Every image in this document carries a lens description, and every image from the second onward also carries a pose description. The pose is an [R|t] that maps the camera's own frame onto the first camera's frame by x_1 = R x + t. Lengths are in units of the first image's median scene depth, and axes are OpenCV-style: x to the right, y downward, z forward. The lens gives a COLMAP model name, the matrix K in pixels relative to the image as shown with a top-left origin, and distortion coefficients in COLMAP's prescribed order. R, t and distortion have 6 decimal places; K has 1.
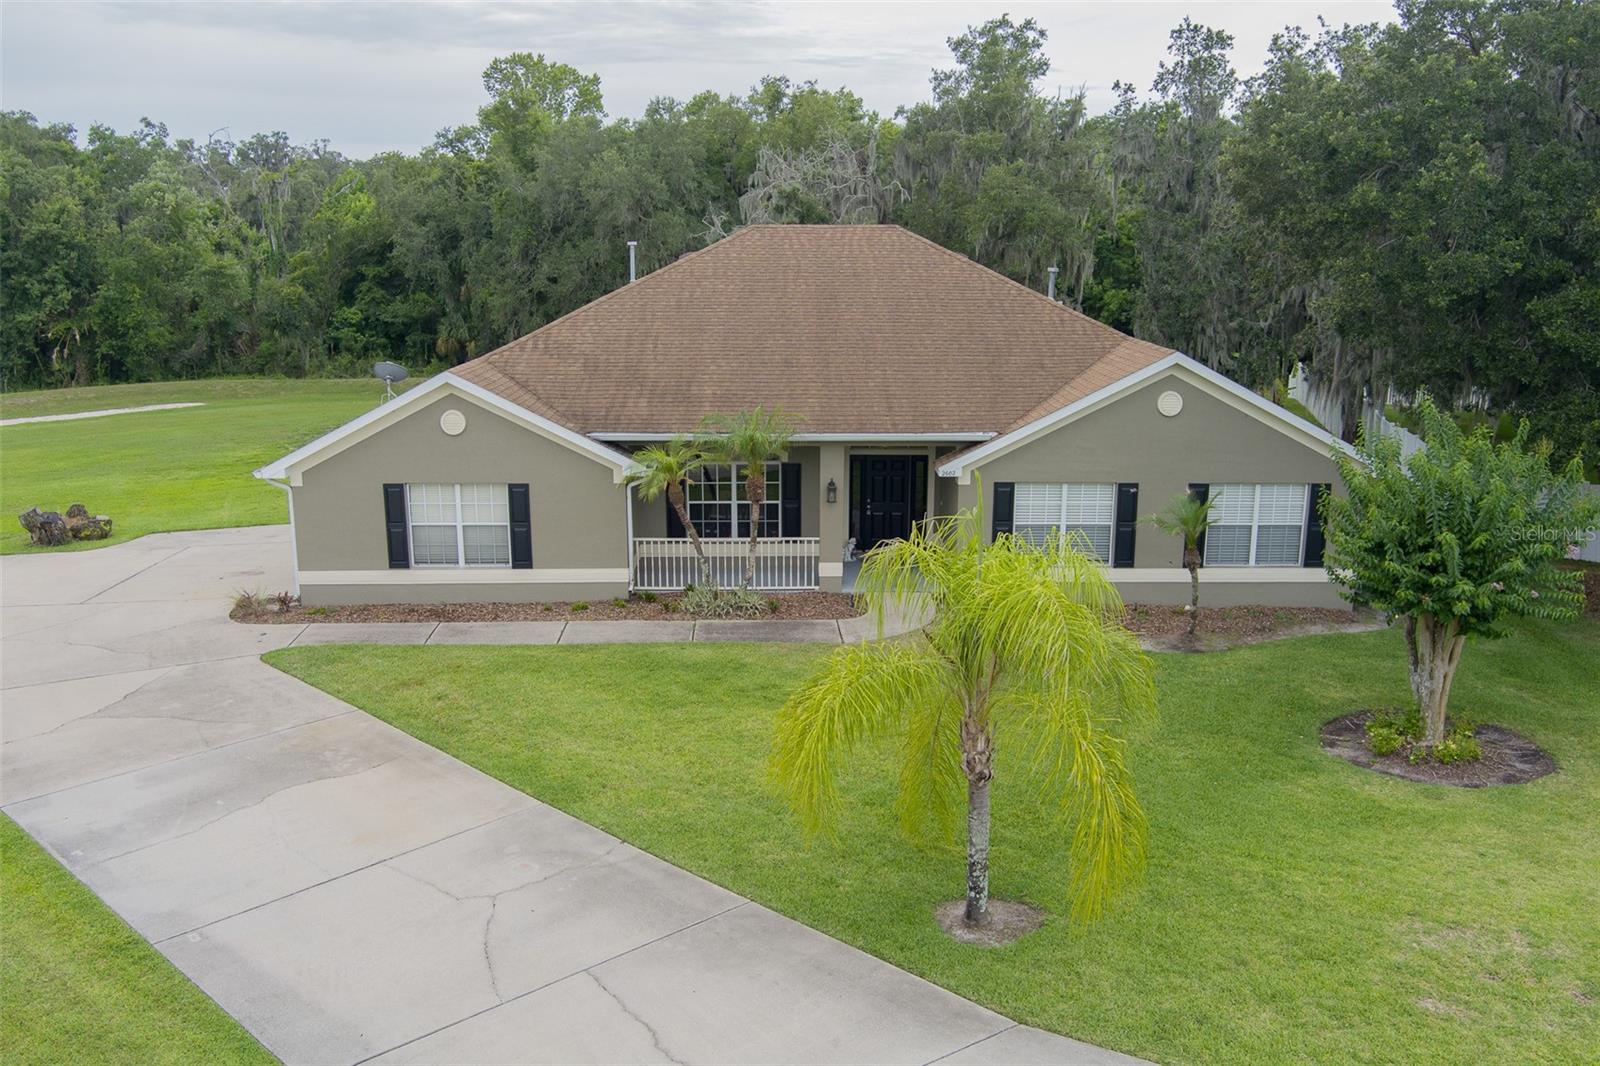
lens RADIAL K [[1317.0, 0, 812.8], [0, 1317.0, 526.6], [0, 0, 1]] dist [-0.068763, 0.025723]
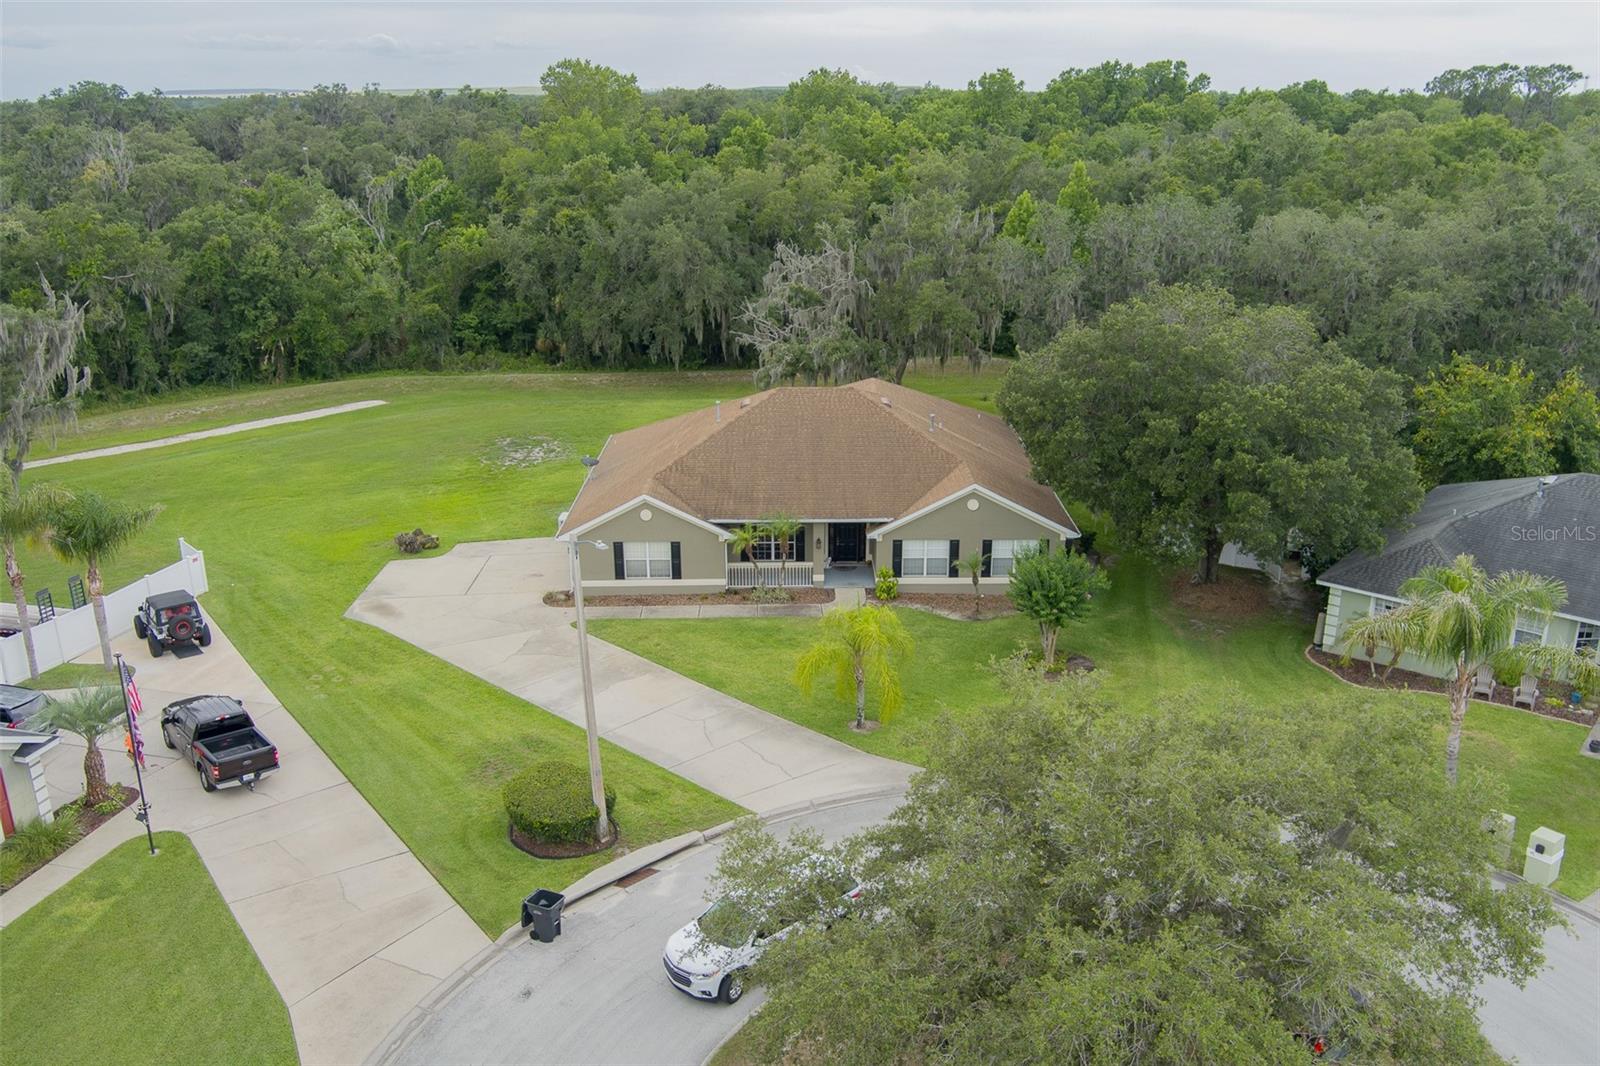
lens RADIAL K [[1275.3, 0, 820.6], [0, 1275.3, 522.1], [0, 0, 1]] dist [-0.057799, 0.004886]
pose [[0.999993, -0.003628, 0.001341, 0.014857], [0.003486, 0.995574, 0.093917, -0.259325], [-0.001676, -0.093911, 0.995579, -1.093656]]
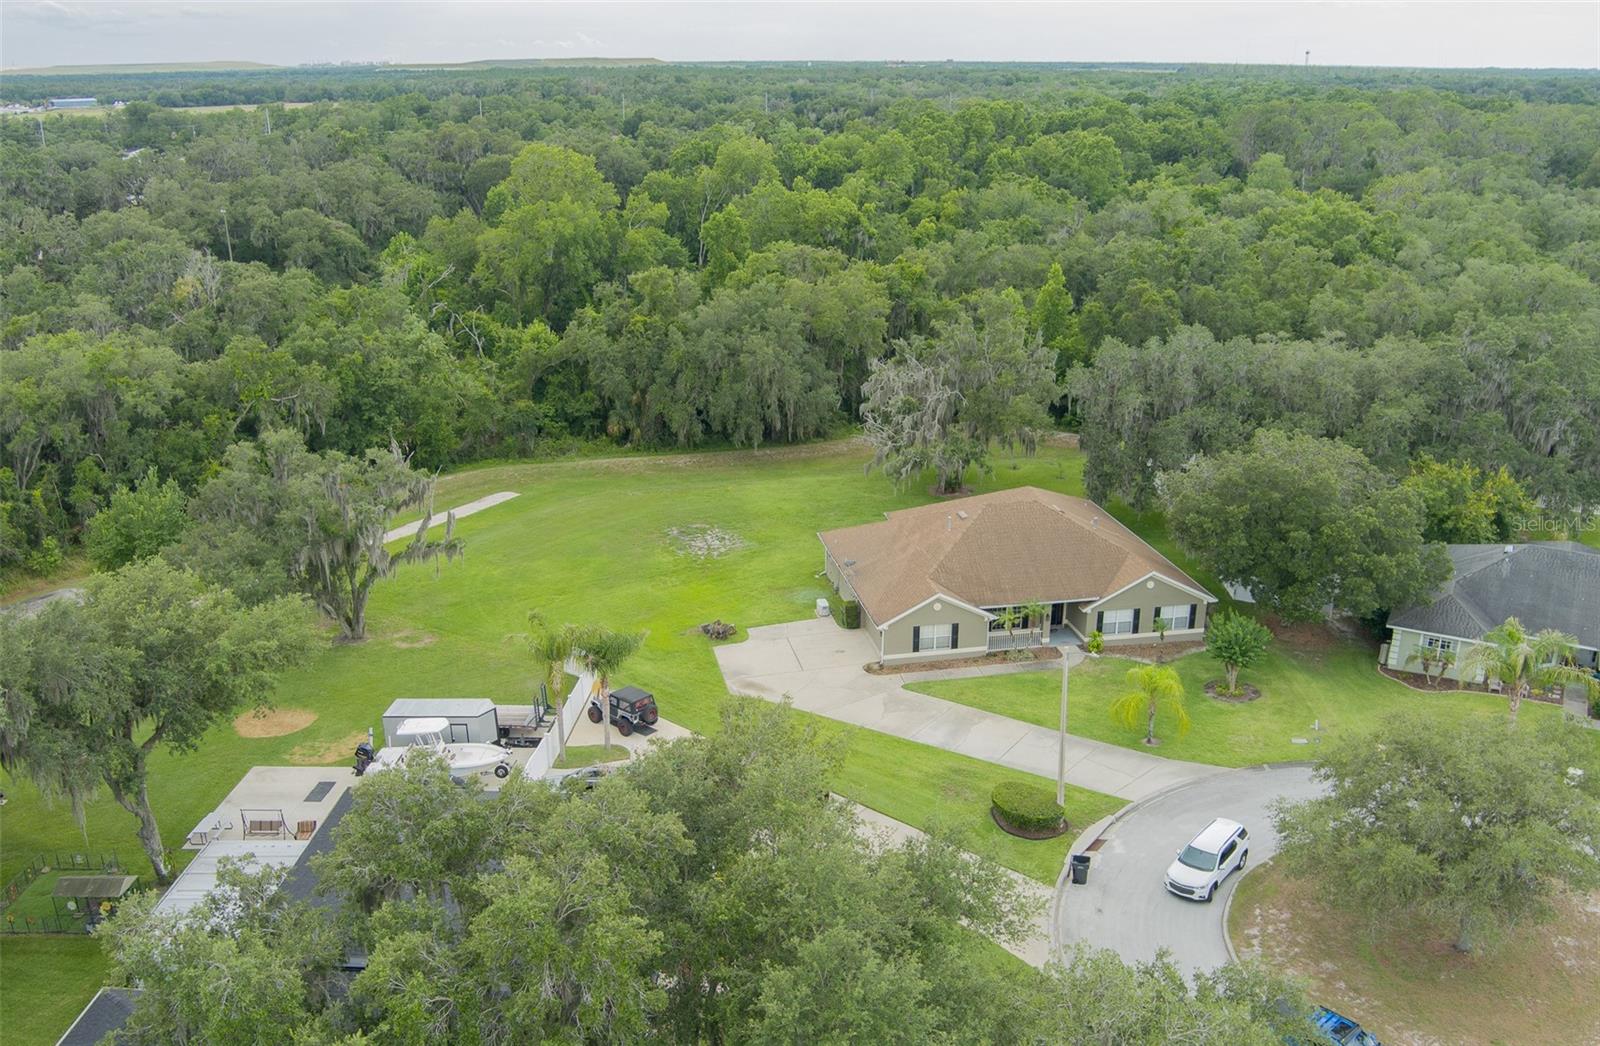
lens RADIAL K [[1300.7, 0, 800.0], [0, 1300.7, 523.0], [0, 0, 1]] dist [-0.065976, 0.001214]
pose [[0.985907, -0.059865, 0.156215, -1.043540], [0.043750, 0.993549, 0.104629, -0.601826], [-0.161471, -0.096320, 0.982166, -1.933996]]
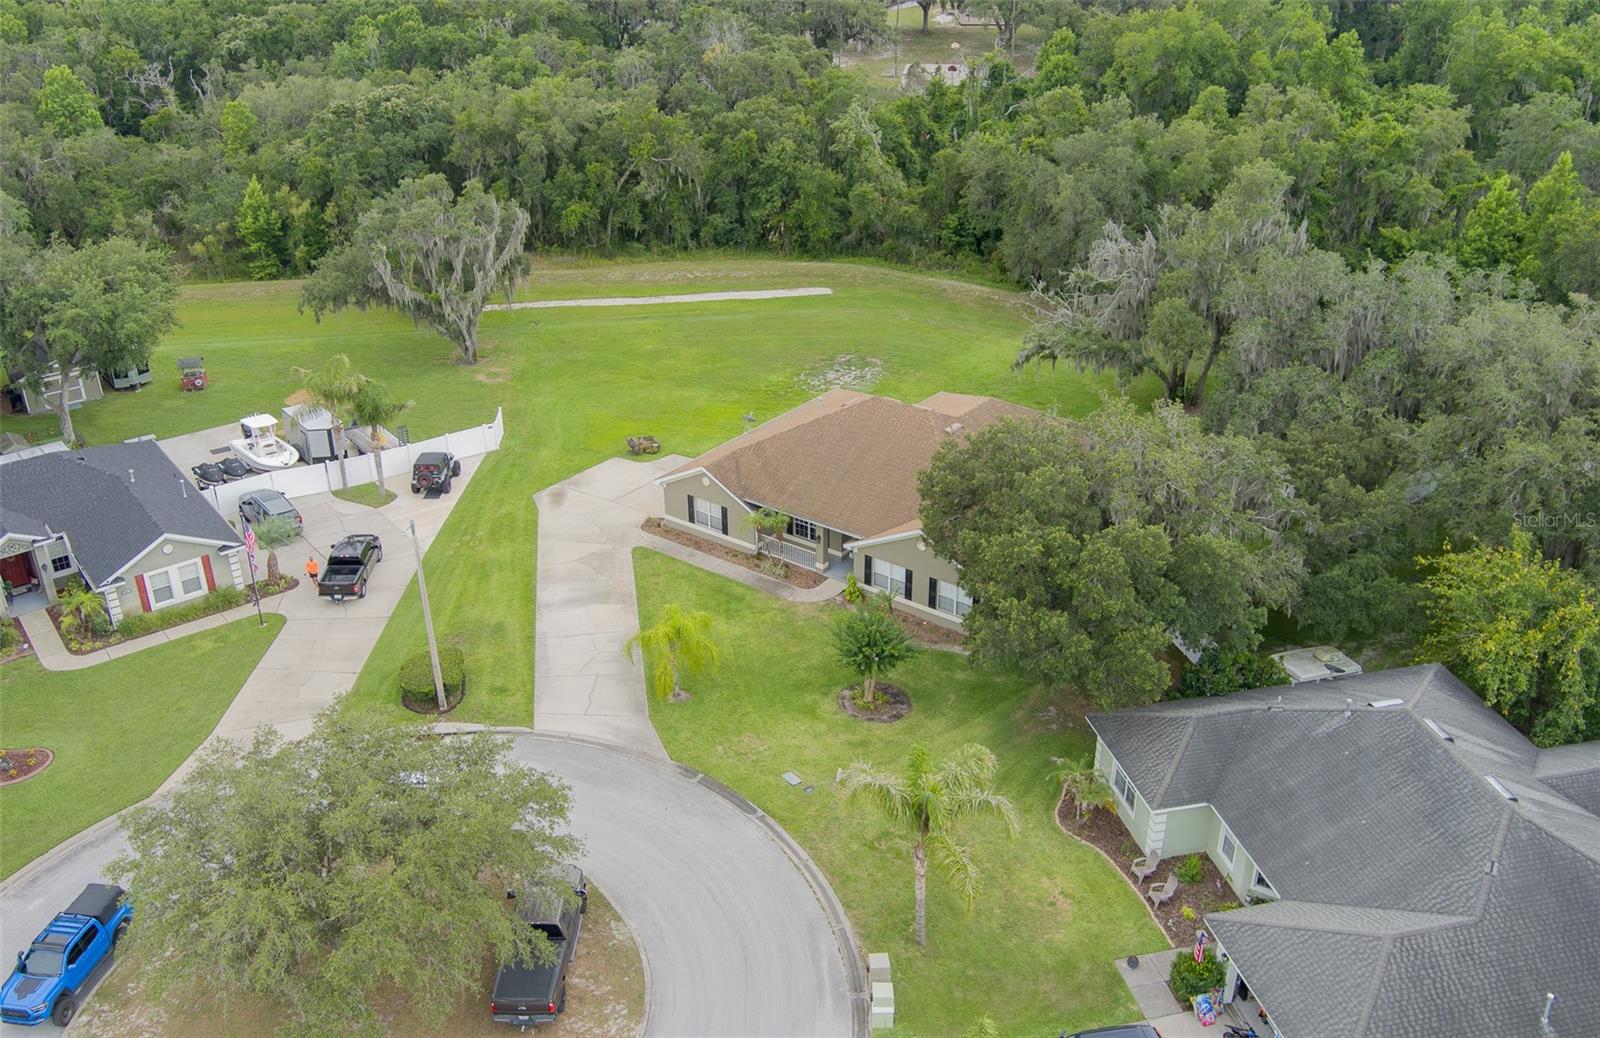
lens RADIAL K [[1301.9, 0, 833.6], [0, 1301.9, 519.2], [0, 0, 1]] dist [-0.089708, -0.000636]
pose [[0.802826, 0.269005, -0.532078, 1.414467], [-0.133519, 0.950881, 0.279281, -0.796360], [0.581071, -0.153172, 0.799309, -1.058752]]
